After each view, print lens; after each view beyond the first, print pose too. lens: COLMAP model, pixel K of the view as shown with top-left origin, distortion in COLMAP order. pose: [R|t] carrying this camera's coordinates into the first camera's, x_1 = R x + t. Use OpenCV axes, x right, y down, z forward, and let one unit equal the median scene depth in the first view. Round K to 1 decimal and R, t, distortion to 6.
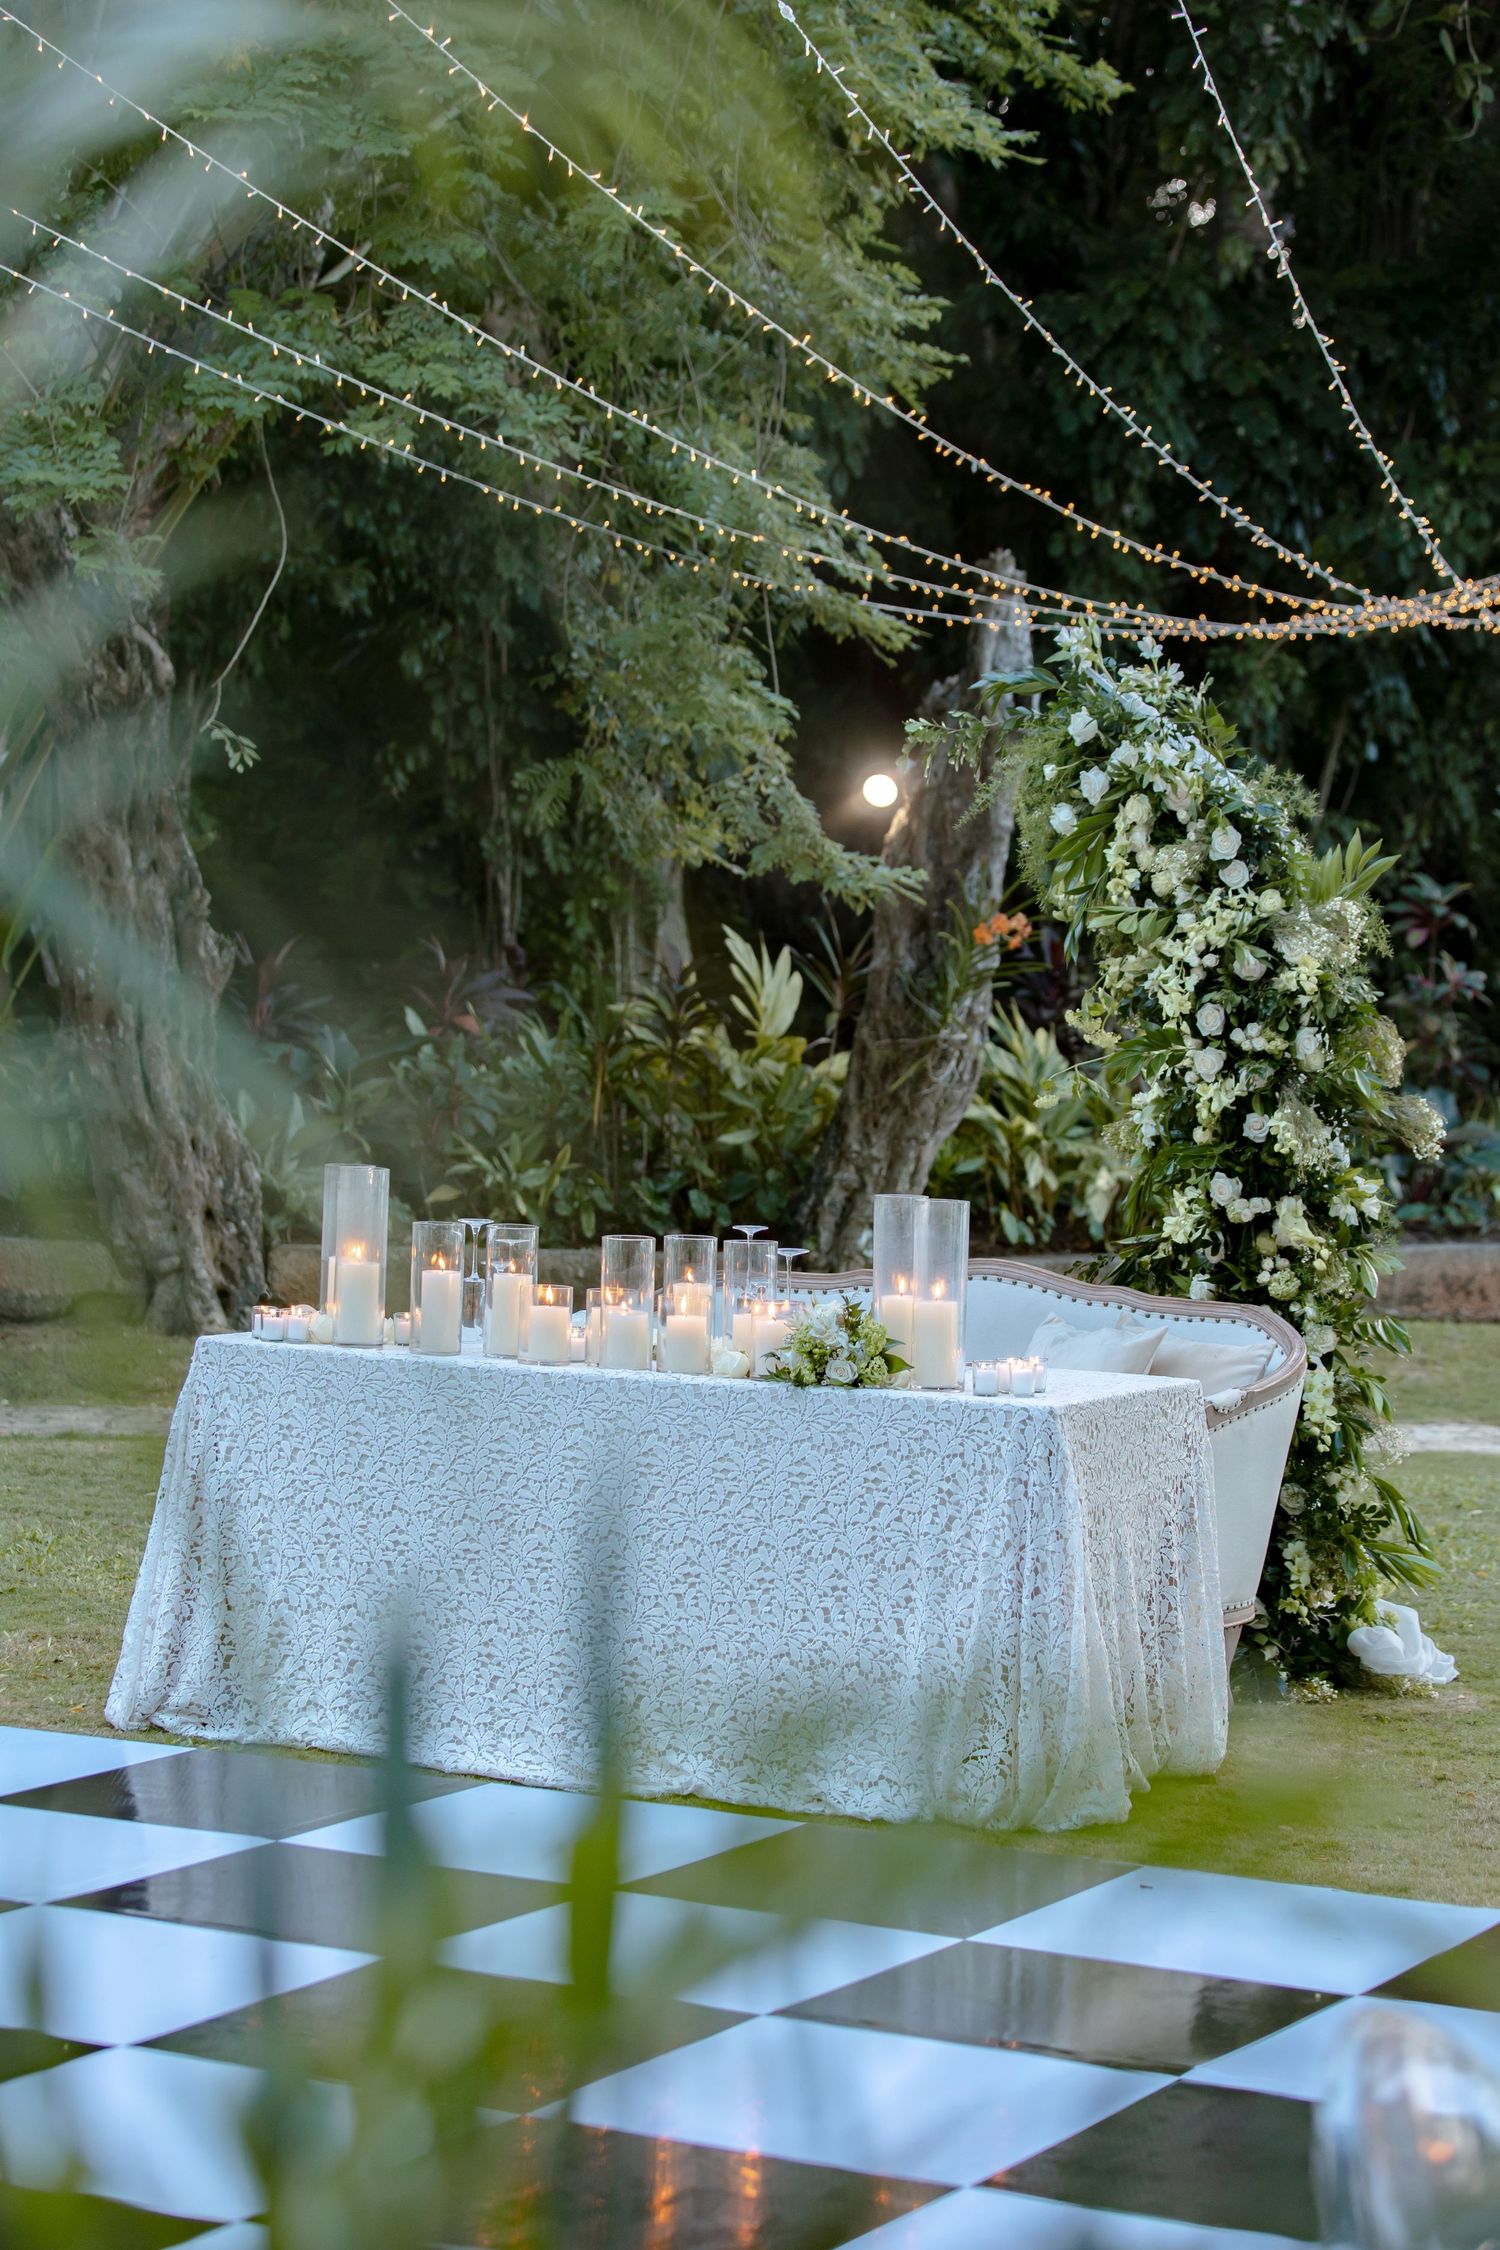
lens RADIAL K [[4696.7, 0, 742.4], [0, 4696.7, 1131.4], [0, 0, 1]] dist [0.083032, 0.000000]
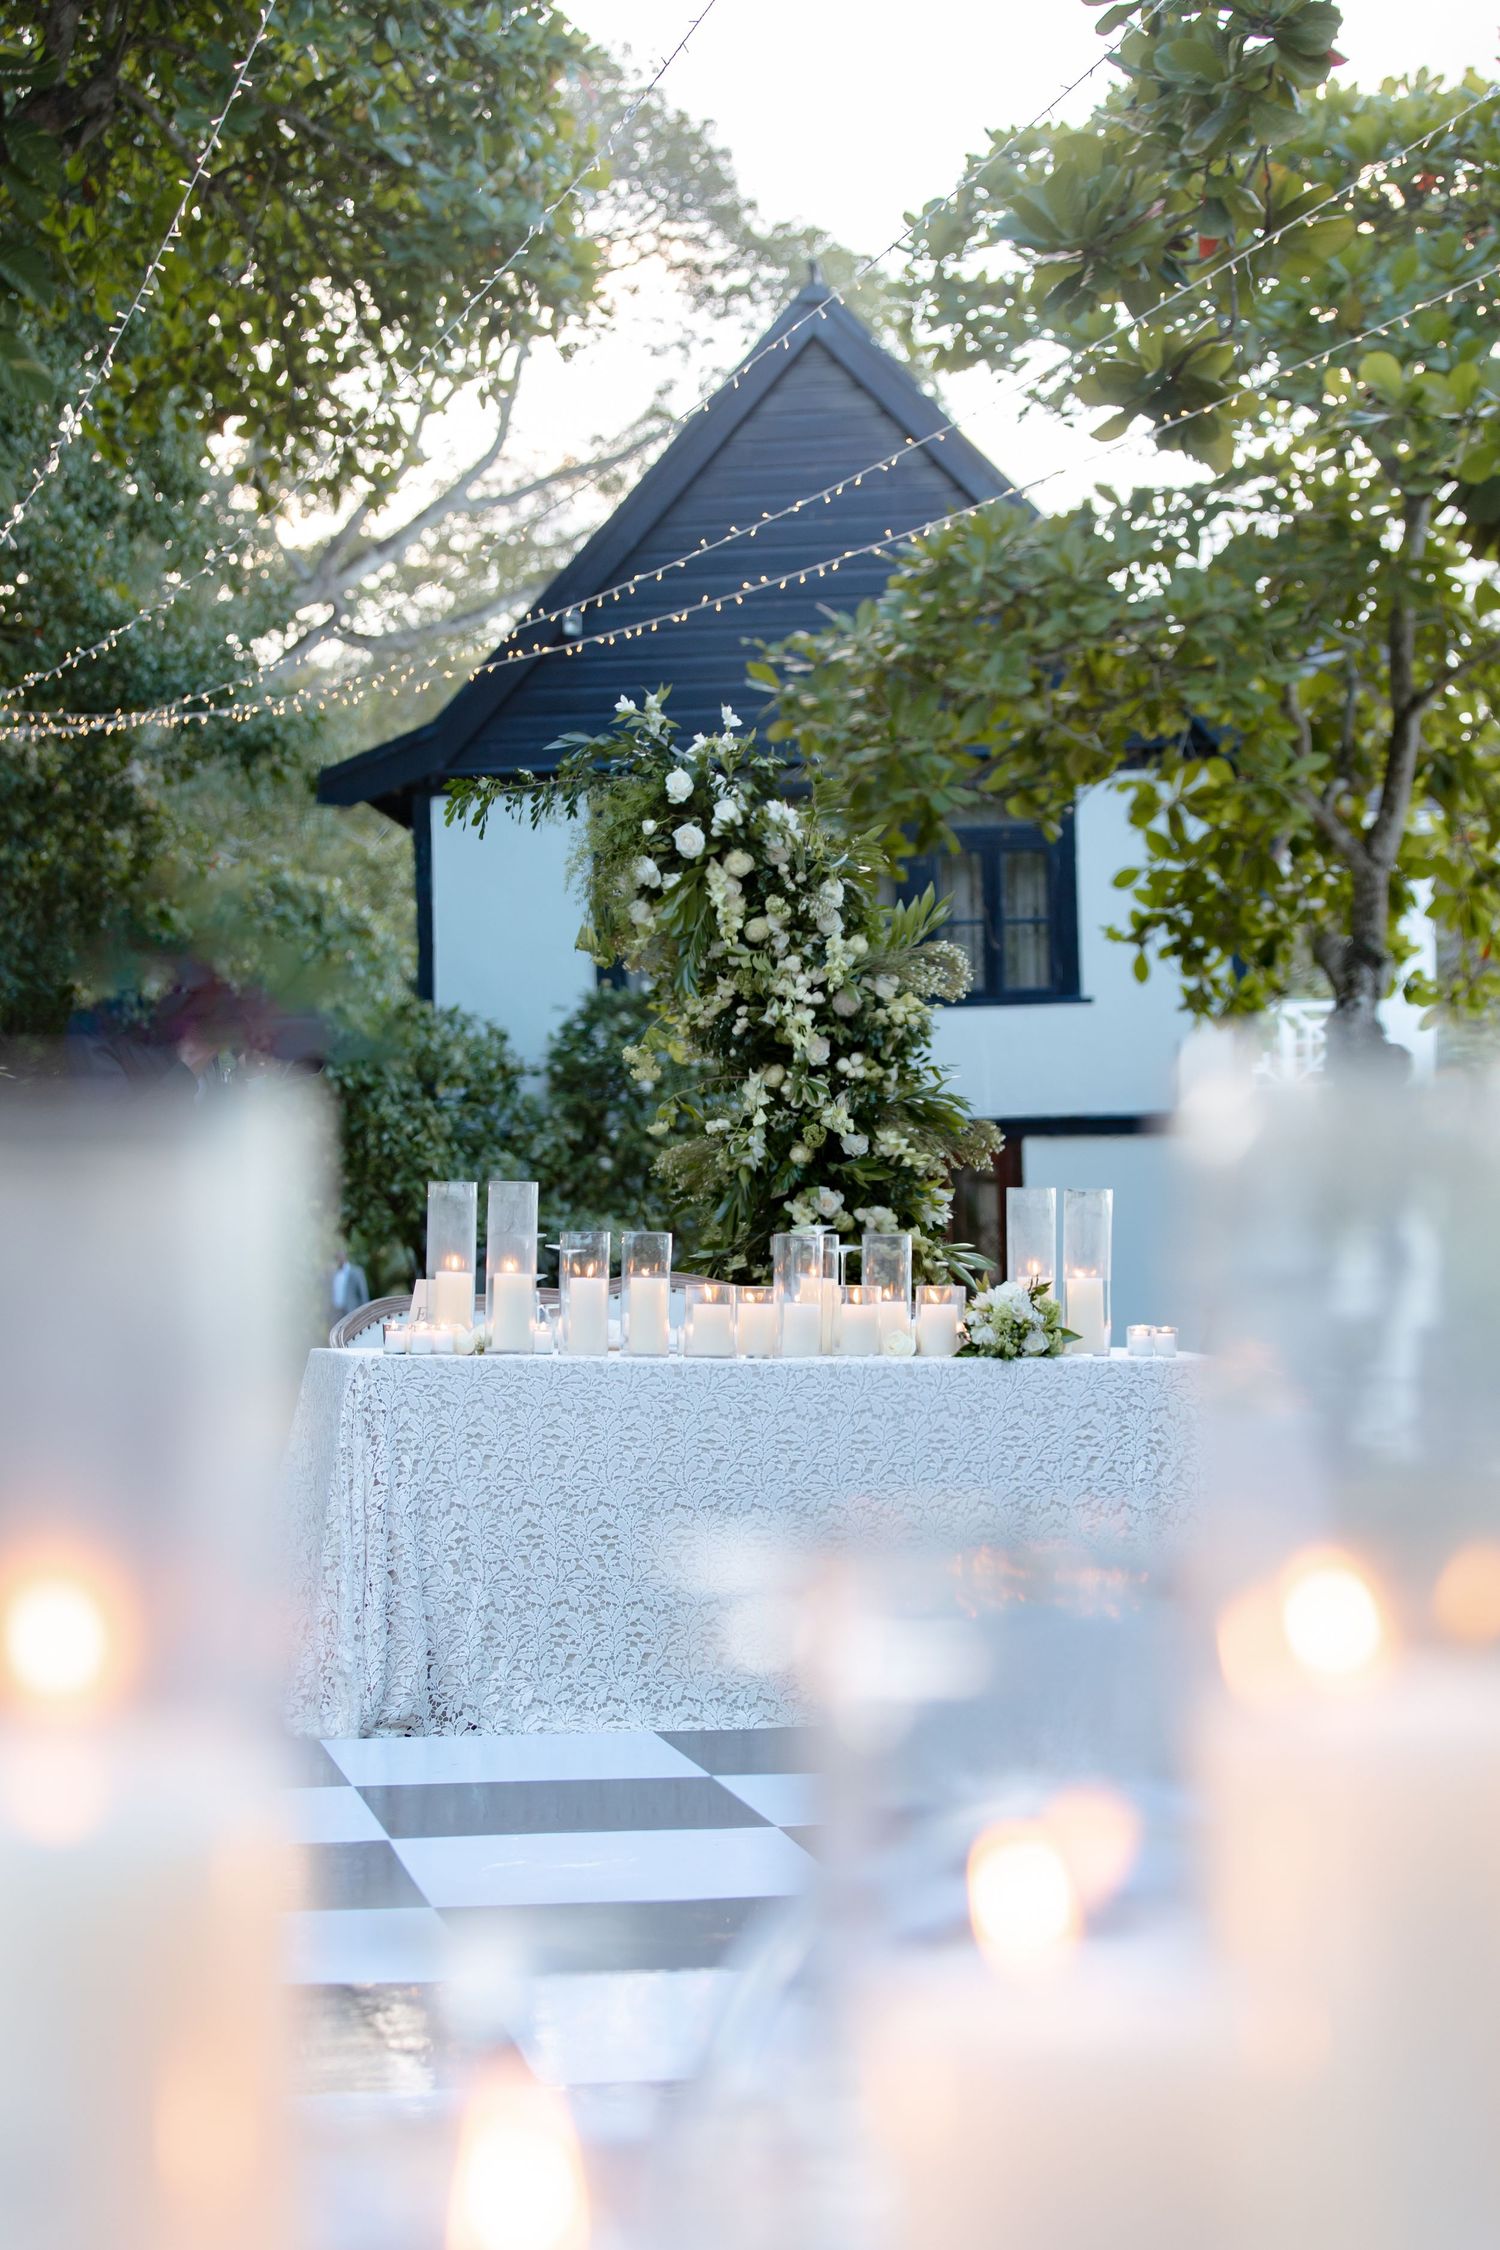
lens RADIAL K [[4696.7, 0, 766.1], [0, 4696.7, 1115.9], [0, 0, 1]] dist [0.083032, 0.000000]
pose [[0.767342, -0.012885, 0.641109, -0.628938], [0.036811, 0.999035, -0.023979, 0.018037], [-0.640181, 0.042000, 0.767075, 0.152886]]
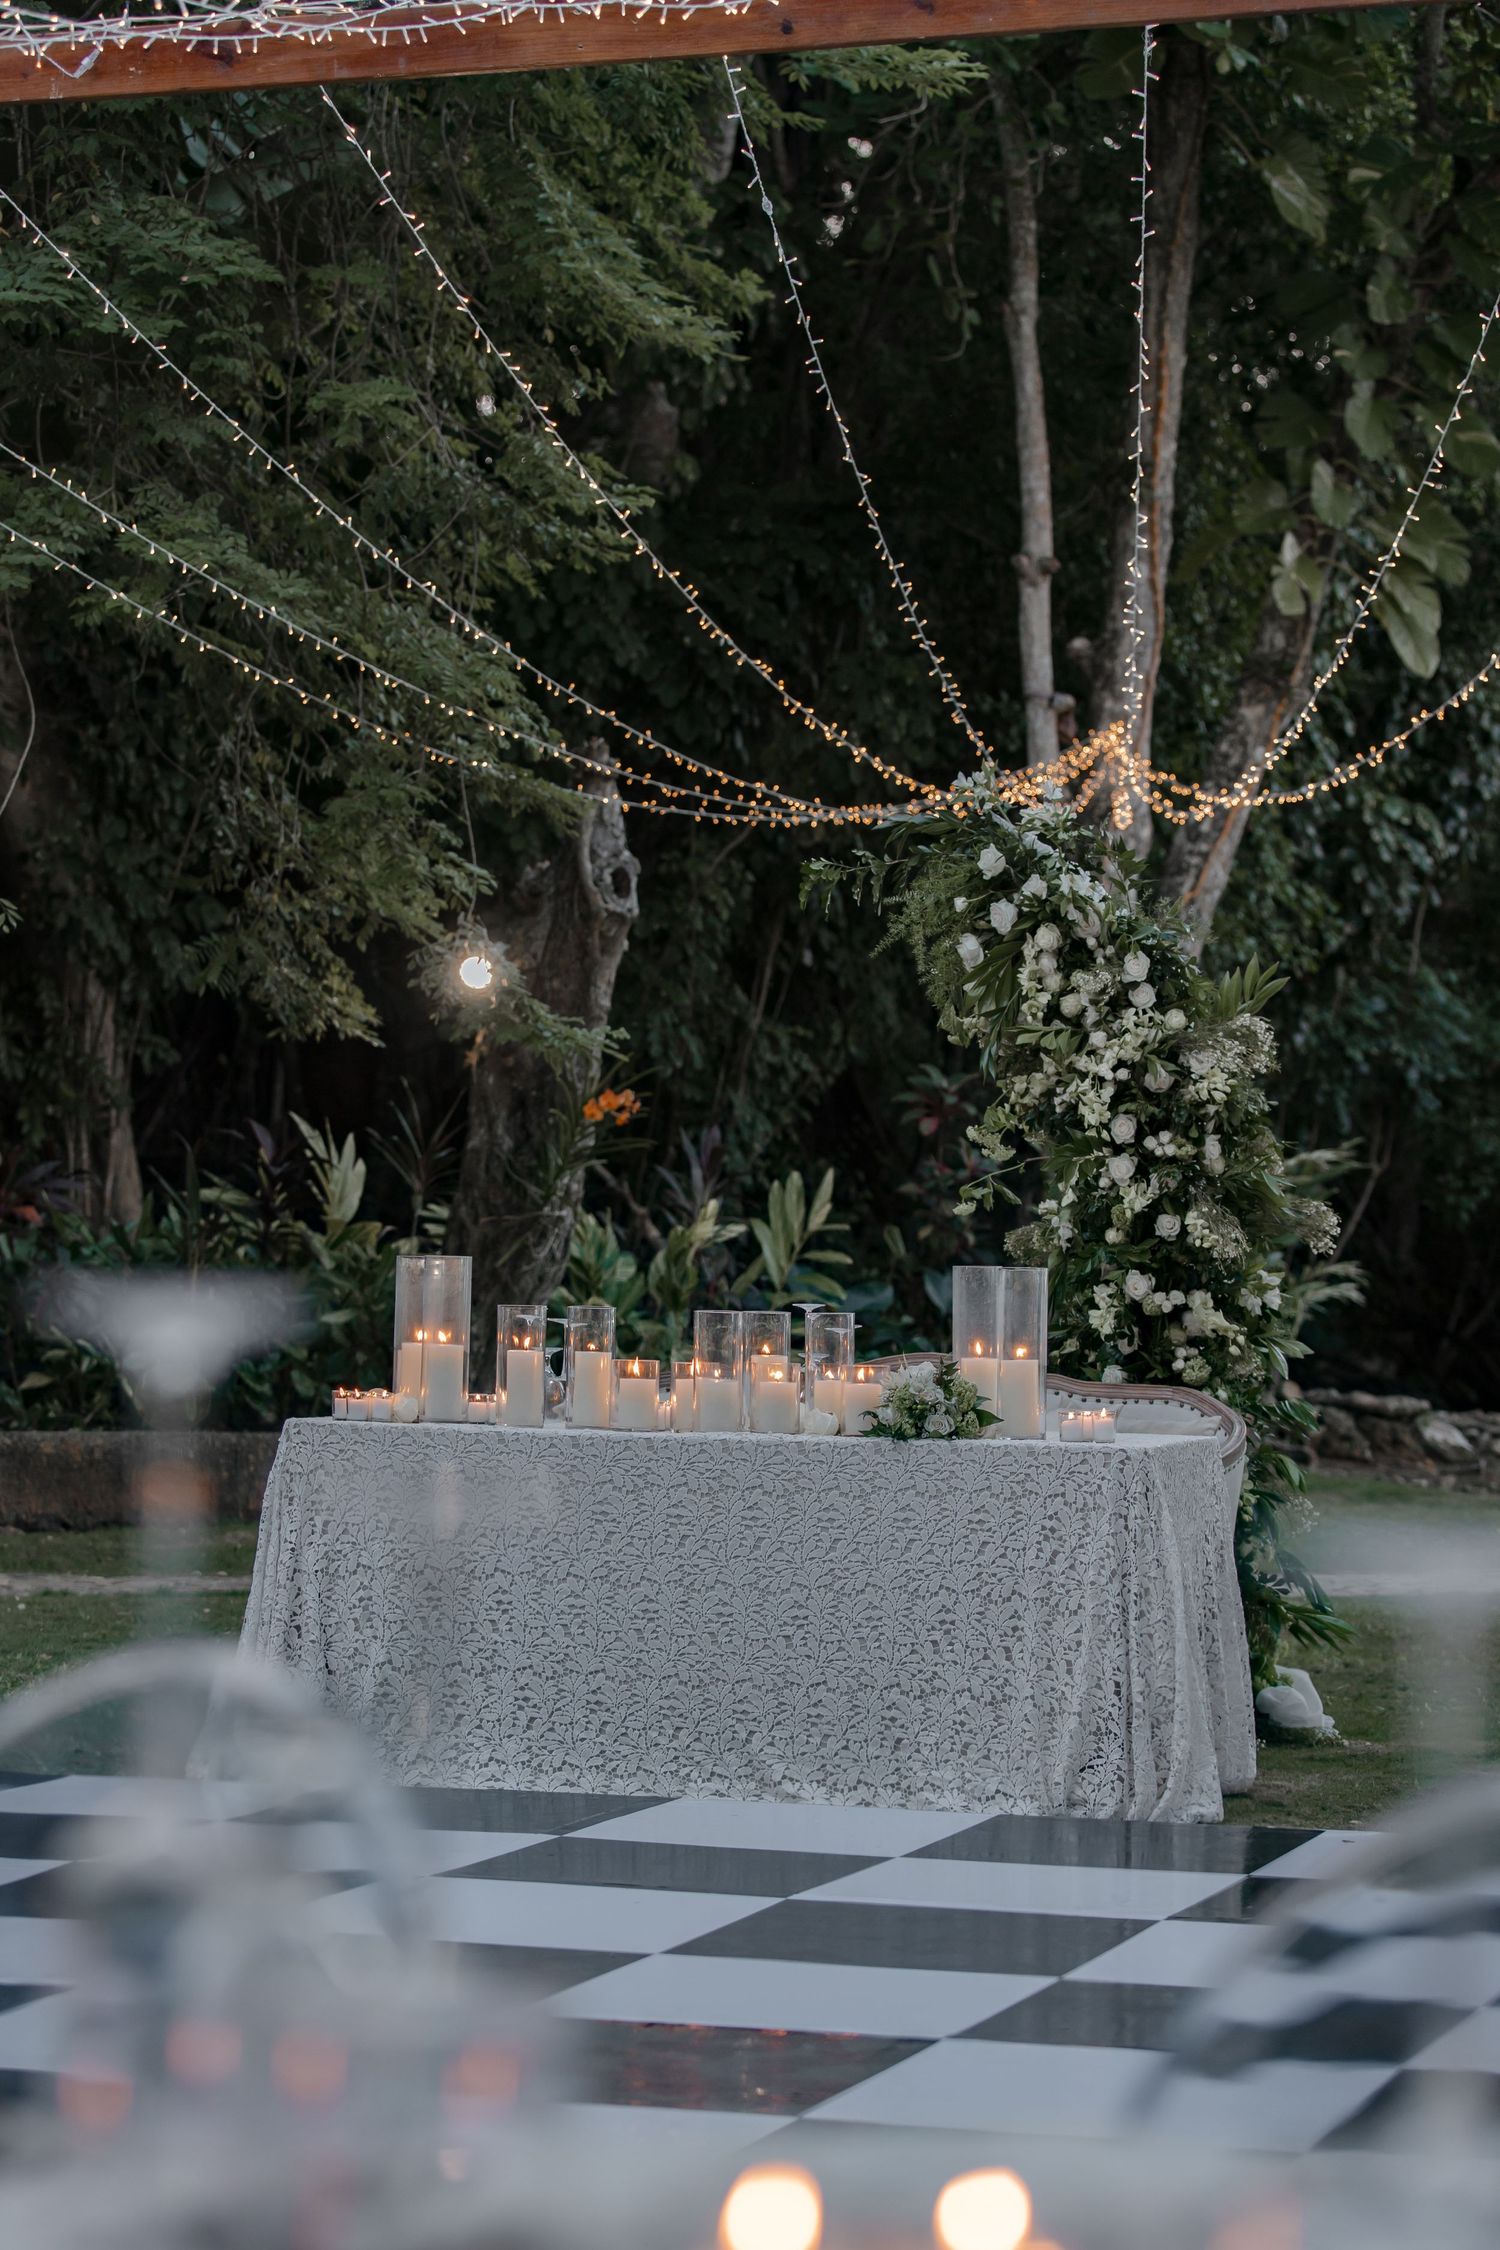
lens RADIAL K [[4969.9, 0, 749.9], [0, 4969.9, 1127.9], [0, 0, 1]] dist [0.022644, 0.000000]
pose [[0.982139, -0.008354, 0.187971, -0.202415], [0.019136, 0.998269, -0.055616, 0.038488], [-0.187181, 0.058219, 0.980599, -0.111773]]
